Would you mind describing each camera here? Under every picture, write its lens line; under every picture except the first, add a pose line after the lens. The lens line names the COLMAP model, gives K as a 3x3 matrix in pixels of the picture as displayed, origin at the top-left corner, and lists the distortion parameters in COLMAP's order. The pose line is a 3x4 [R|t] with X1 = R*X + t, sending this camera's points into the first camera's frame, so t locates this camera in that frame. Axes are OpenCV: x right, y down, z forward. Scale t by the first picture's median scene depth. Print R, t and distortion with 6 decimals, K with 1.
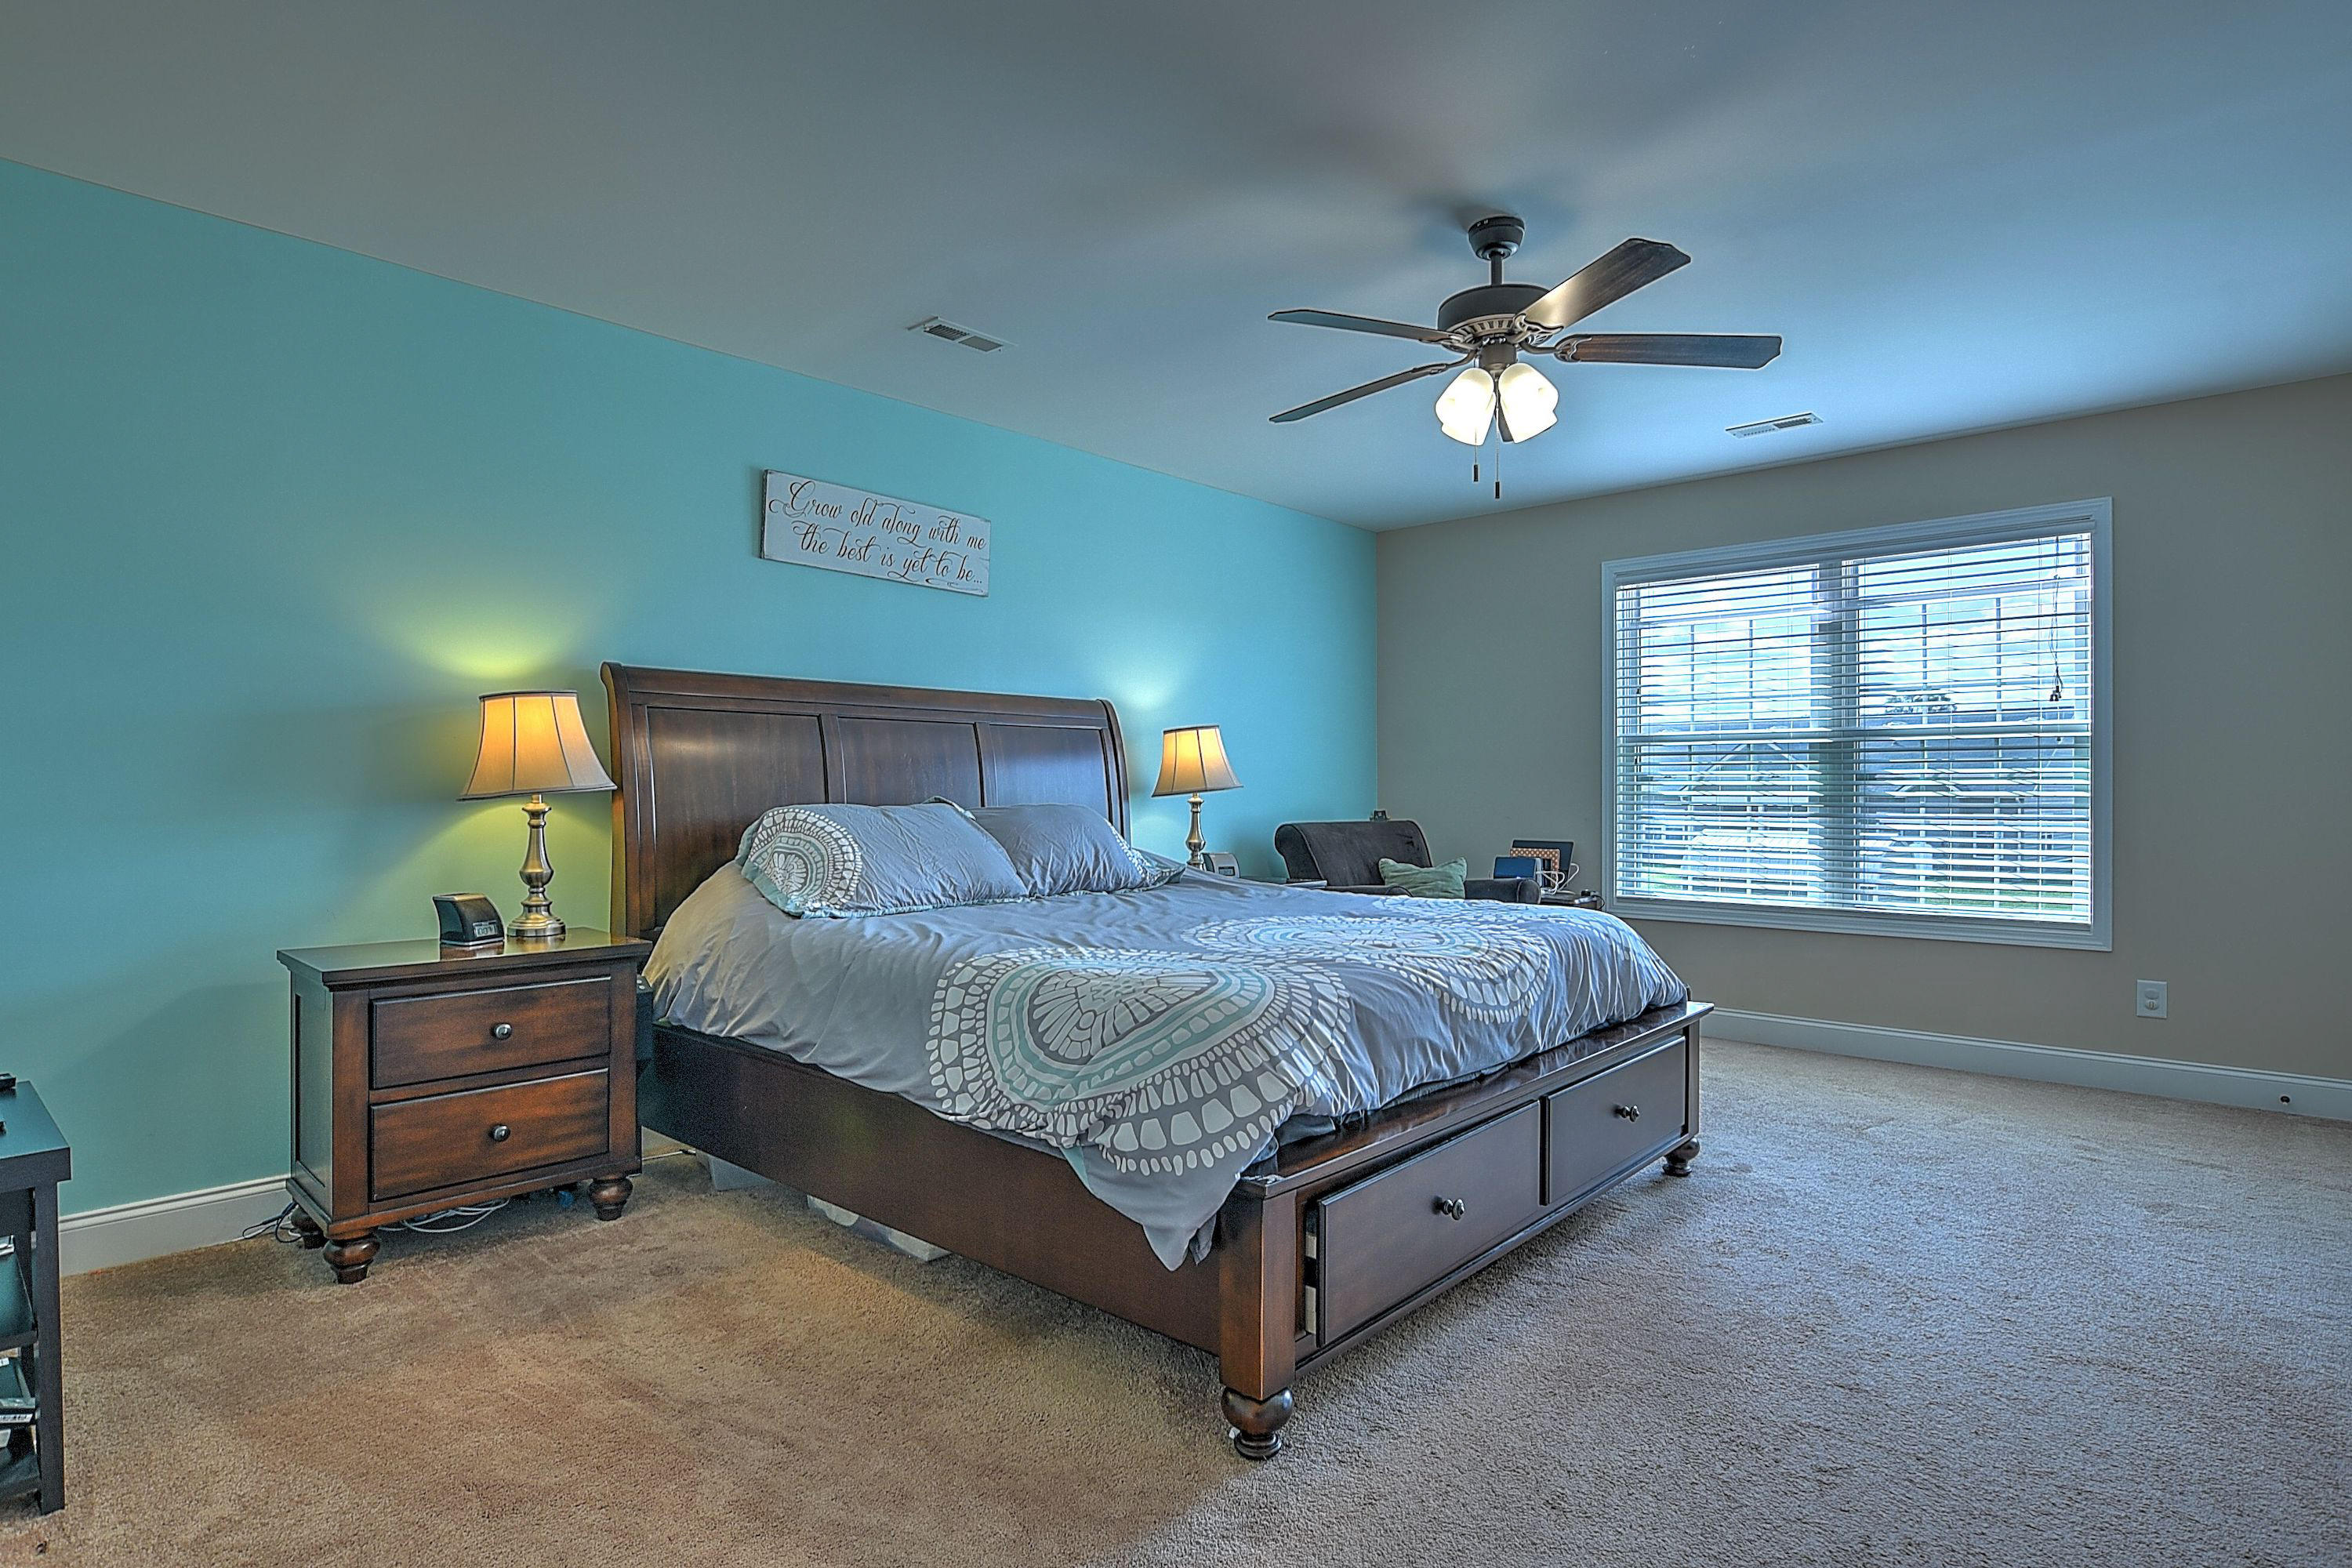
lens RADIAL K [[1208.9, 0, 1160.8], [0, 1208.9, 790.9], [0, 0, 1]] dist [-0.010318, 0.002755]
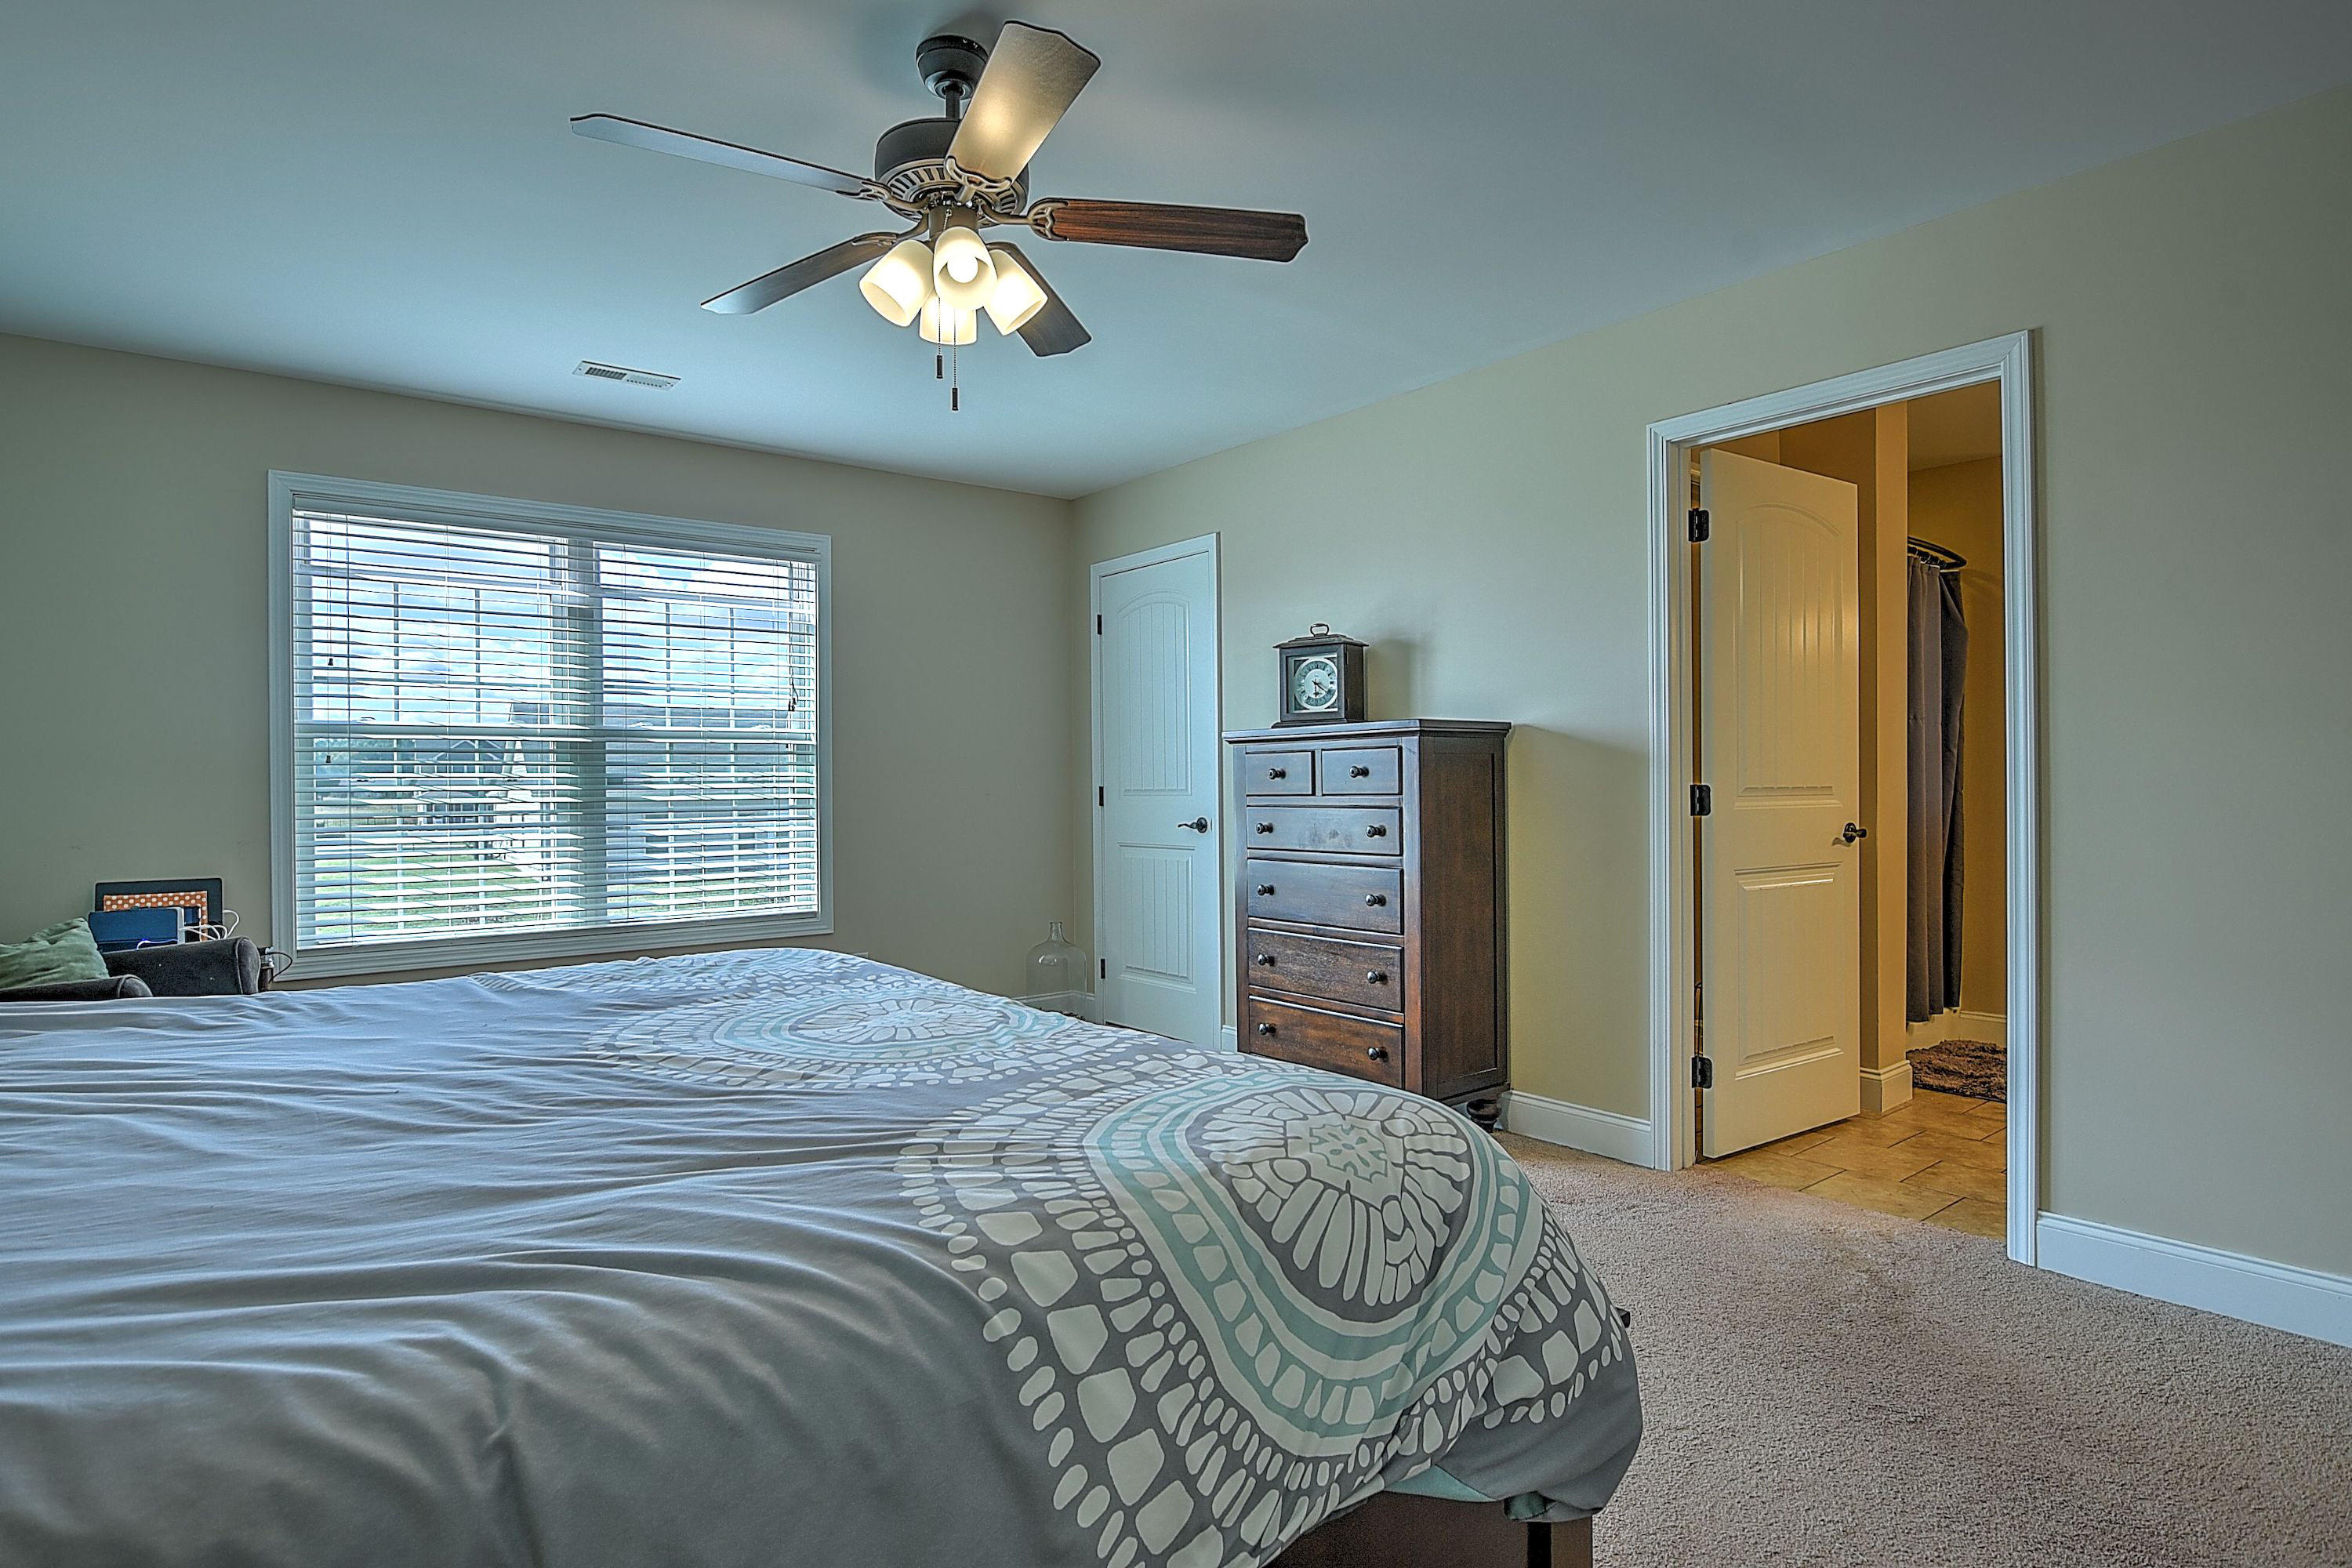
lens RADIAL K [[1215.9, 0, 1176.0], [0, 1215.9, 784.0], [0, 0, 1]] dist [-0.025999, 0.000236]
pose [[0.152689, -0.000496, 0.988274, -0.284197], [0.012468, 0.999921, -0.001424, -0.002463], [-0.988196, 0.012540, 0.152684, 0.469350]]
